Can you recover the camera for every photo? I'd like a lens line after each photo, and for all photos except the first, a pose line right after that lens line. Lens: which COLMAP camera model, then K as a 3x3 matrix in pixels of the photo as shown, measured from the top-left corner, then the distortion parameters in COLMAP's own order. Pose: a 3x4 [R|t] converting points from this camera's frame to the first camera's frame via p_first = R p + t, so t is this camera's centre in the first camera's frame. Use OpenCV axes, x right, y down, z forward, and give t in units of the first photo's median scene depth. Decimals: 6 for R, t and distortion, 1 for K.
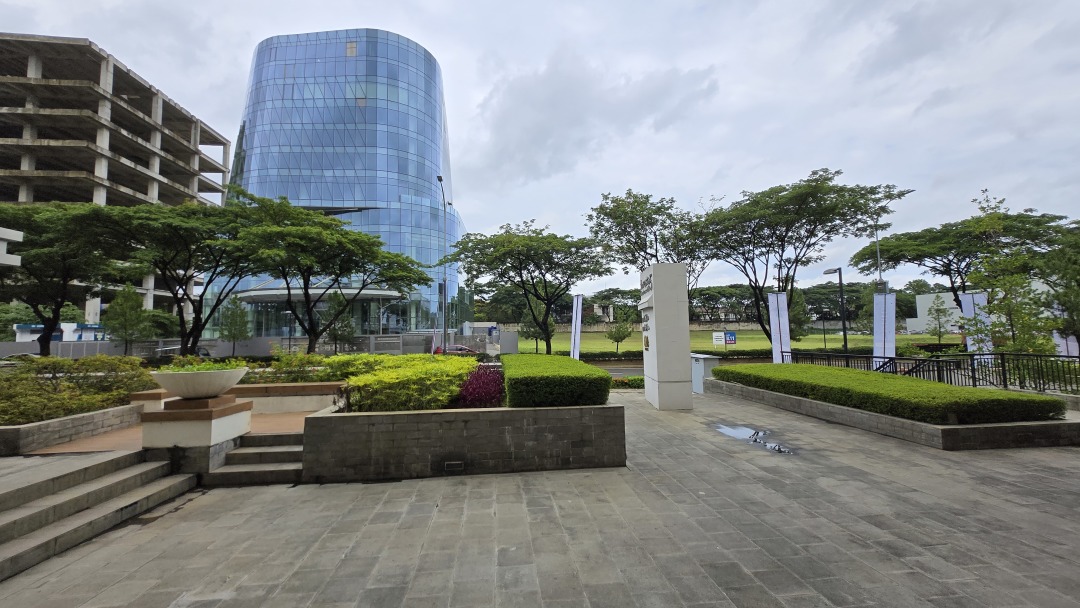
lens RADIAL K [[422.4, 0, 536.4], [0, 422.4, 302.7], [0, 0, 1]] dist [0.006625, -0.001764]
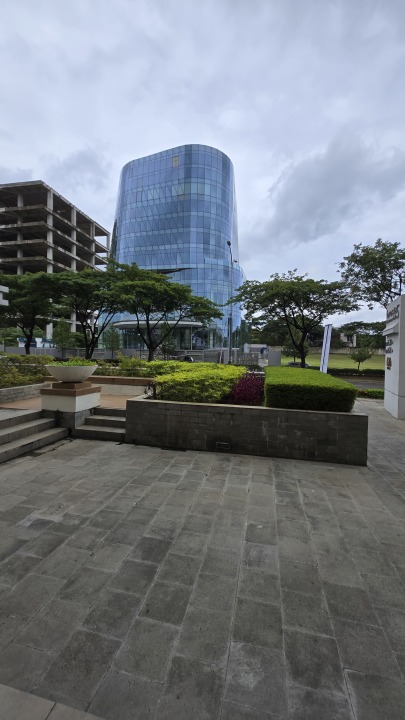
lens RADIAL K [[281.7, 0, 204.4], [0, 281.7, 357.7], [0, 0, 1]] dist [0.010226, -0.000843]
pose [[0.951243, 0.043992, -0.305289, 0.002496], [-0.015289, 0.995285, 0.095778, 0.004440], [0.308063, -0.086441, 0.947431, 0.032073]]
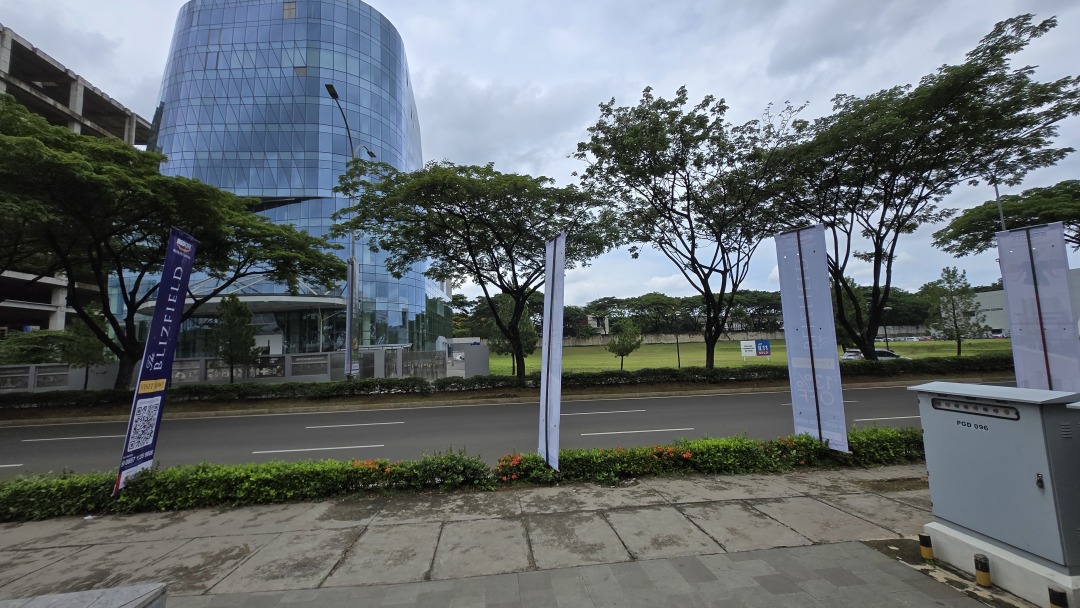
lens RADIAL K [[422.4, 0, 537.9], [0, 422.4, 302.1], [0, 0, 1]] dist [0.006625, -0.001764]
pose [[0.999588, -0.020798, 0.019765, 0.056326], [0.021578, 0.998963, -0.040096, 0.045197], [-0.018911, 0.040506, 0.999000, 0.467767]]
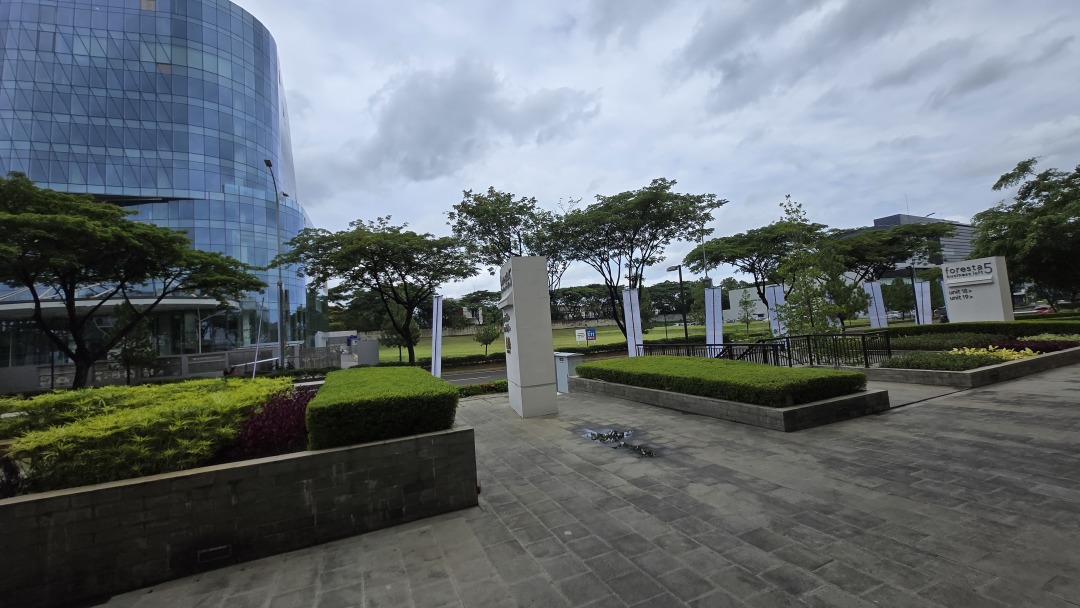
lens RADIAL K [[422.4, 0, 536.6], [0, 422.4, 300.6], [0, 0, 1]] dist [0.006625, -0.001764]
pose [[0.953220, -0.030508, 0.300735, 0.019898], [0.034210, 0.999390, -0.007049, 0.003513], [-0.300337, 0.017008, 0.953682, 0.046291]]
